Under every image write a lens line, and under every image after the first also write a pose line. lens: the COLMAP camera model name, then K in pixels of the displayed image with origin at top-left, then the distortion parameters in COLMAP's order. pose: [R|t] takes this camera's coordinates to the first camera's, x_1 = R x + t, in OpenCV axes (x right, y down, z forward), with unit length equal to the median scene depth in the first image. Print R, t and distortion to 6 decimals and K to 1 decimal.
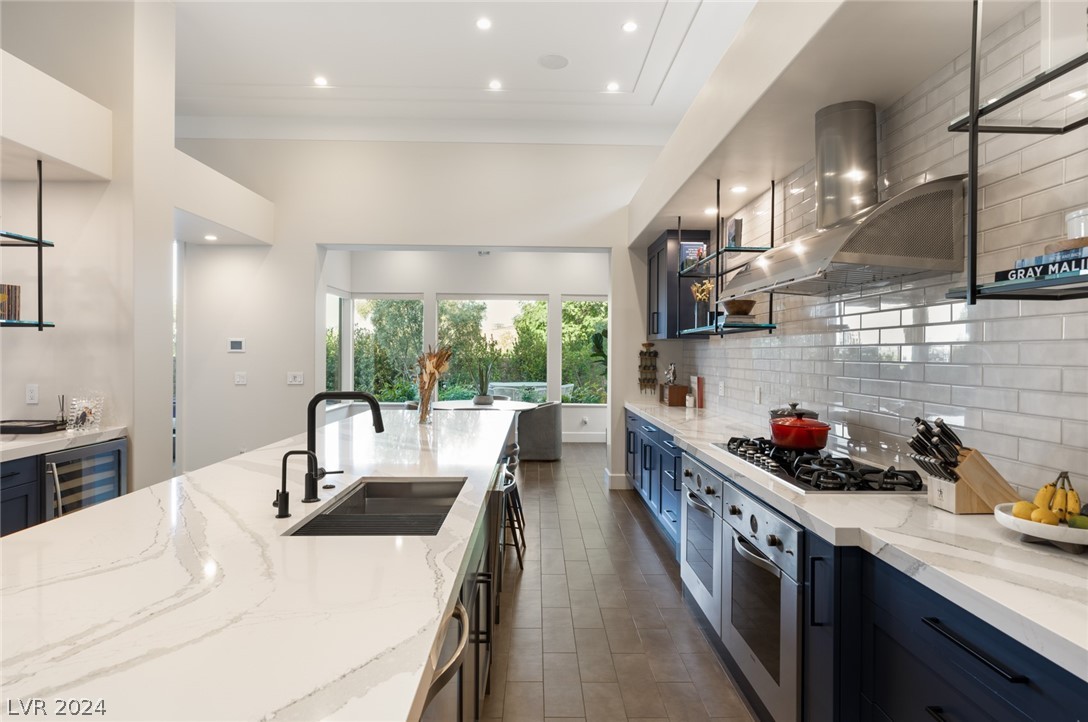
lens RADIAL K [[579.3, 0, 542.8], [0, 579.3, 350.8], [0, 0, 1]] dist [-0.000851, -0.000394]
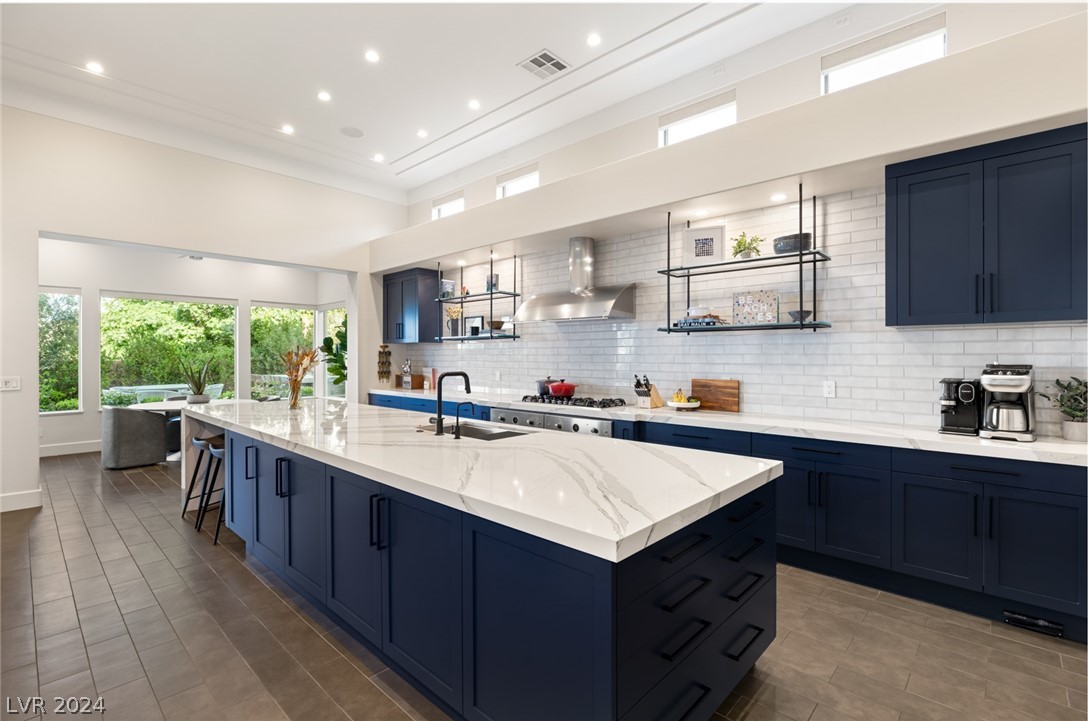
lens RADIAL K [[498.1, 0, 541.1], [0, 498.1, 356.1], [0, 0, 1]] dist [-0.000715, 0.000257]
pose [[0.696802, -0.009352, 0.717202, -0.405130], [0.003683, 0.999948, 0.009460, 0.002474], [-0.717254, -0.003951, 0.696801, -0.083971]]
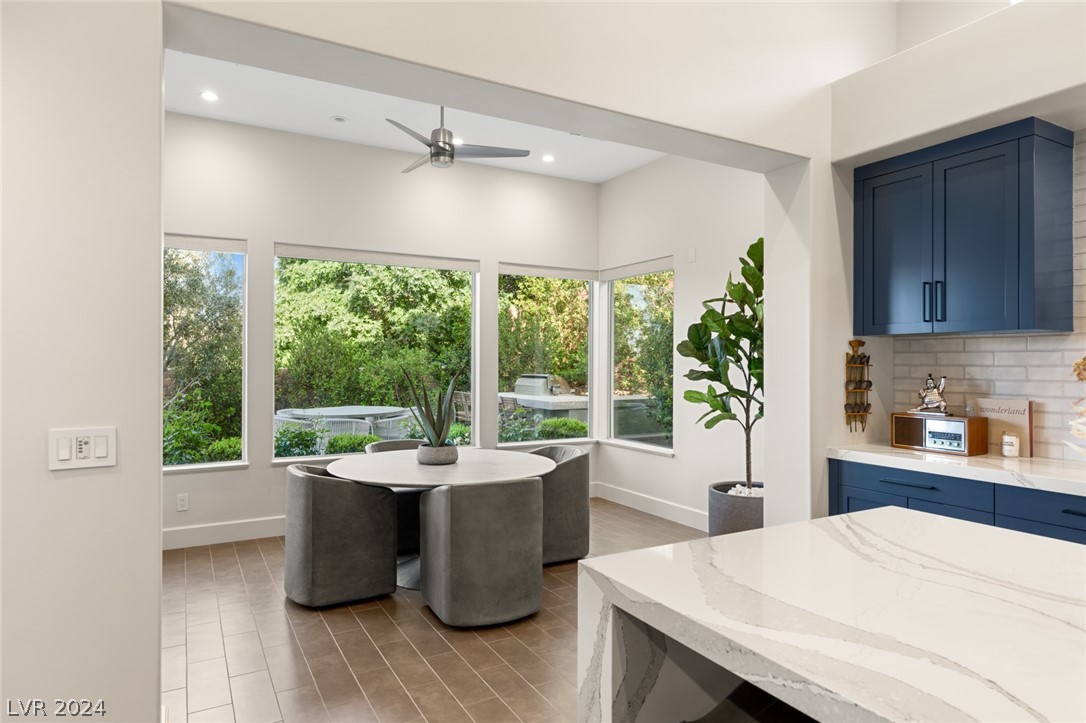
lens RADIAL K [[639.8, 0, 543.0], [0, 639.8, 361.5], [0, 0, 1]] dist [0.004147, 0.000456]
pose [[0.876905, -0.004358, 0.480644, -0.380160], [0.001859, 0.999982, 0.005674, 0.003270], [-0.480660, -0.004082, 0.876897, 0.609535]]
